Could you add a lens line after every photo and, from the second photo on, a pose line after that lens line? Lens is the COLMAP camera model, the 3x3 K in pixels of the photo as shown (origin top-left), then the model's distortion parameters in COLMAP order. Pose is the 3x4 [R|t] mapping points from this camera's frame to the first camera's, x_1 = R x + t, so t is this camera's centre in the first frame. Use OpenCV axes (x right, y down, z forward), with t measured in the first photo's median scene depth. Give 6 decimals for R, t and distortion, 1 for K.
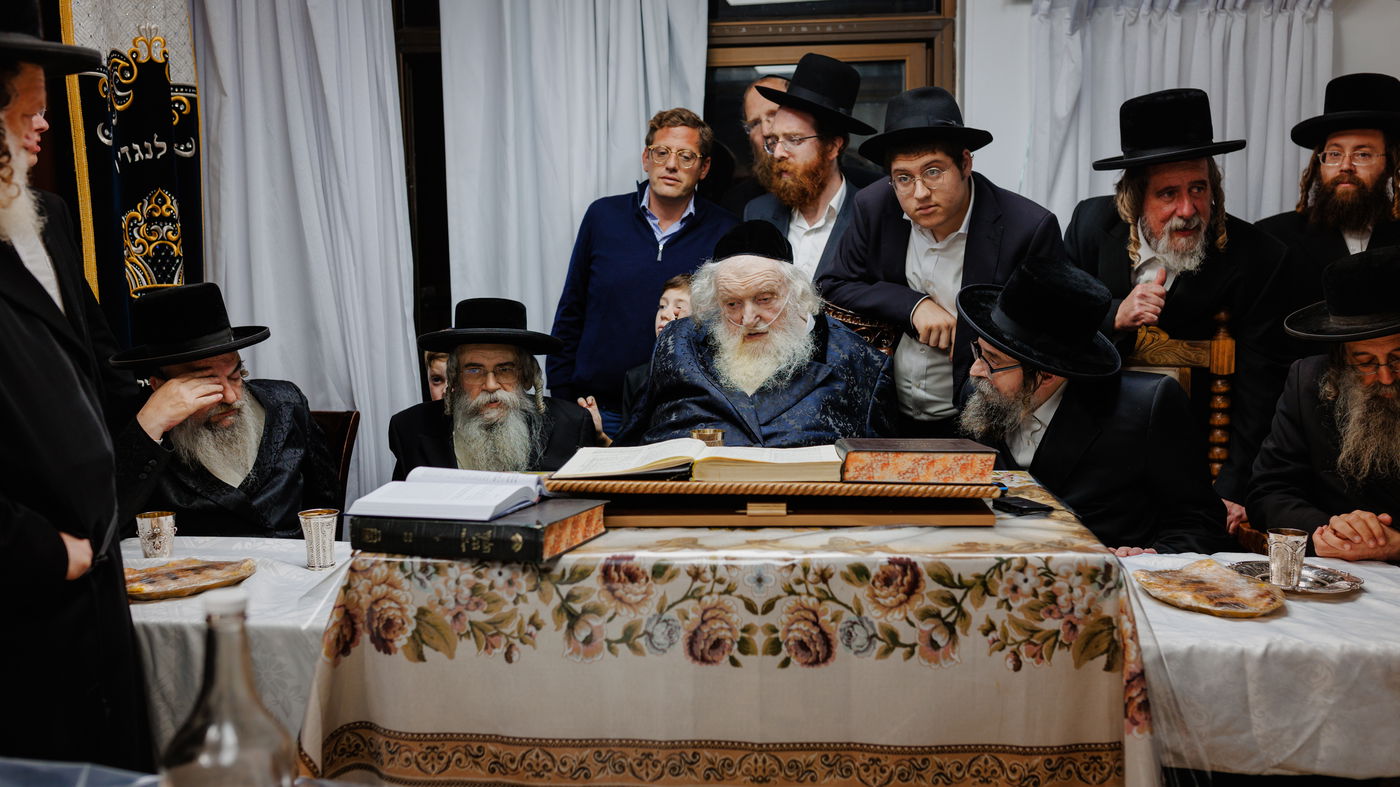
lens RADIAL K [[1344.0, 0, 698.8], [0, 1344.0, 420.7], [0, 0, 1]] dist [0.010149, 0.000000]
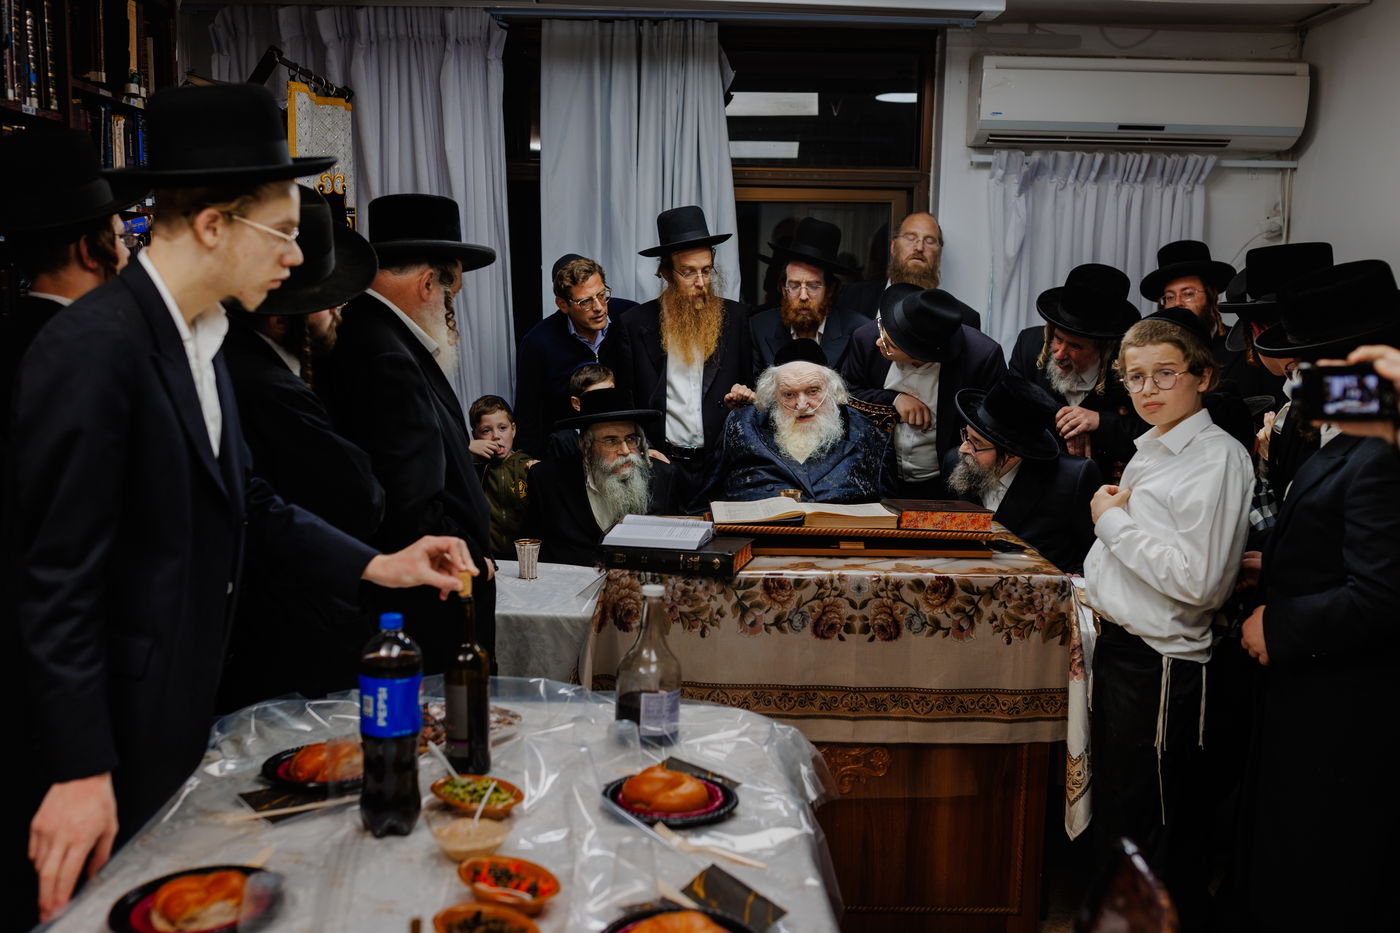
lens RADIAL K [[1340.9, 0, 710.4], [0, 1340.9, 469.5], [0, 0, 1]] dist [0.011726, 0.000000]
pose [[0.995732, 0.020314, 0.090033, -0.281978], [-0.021779, 0.999645, 0.015319, -0.048448], [-0.089690, -0.017215, 0.995821, -0.613592]]
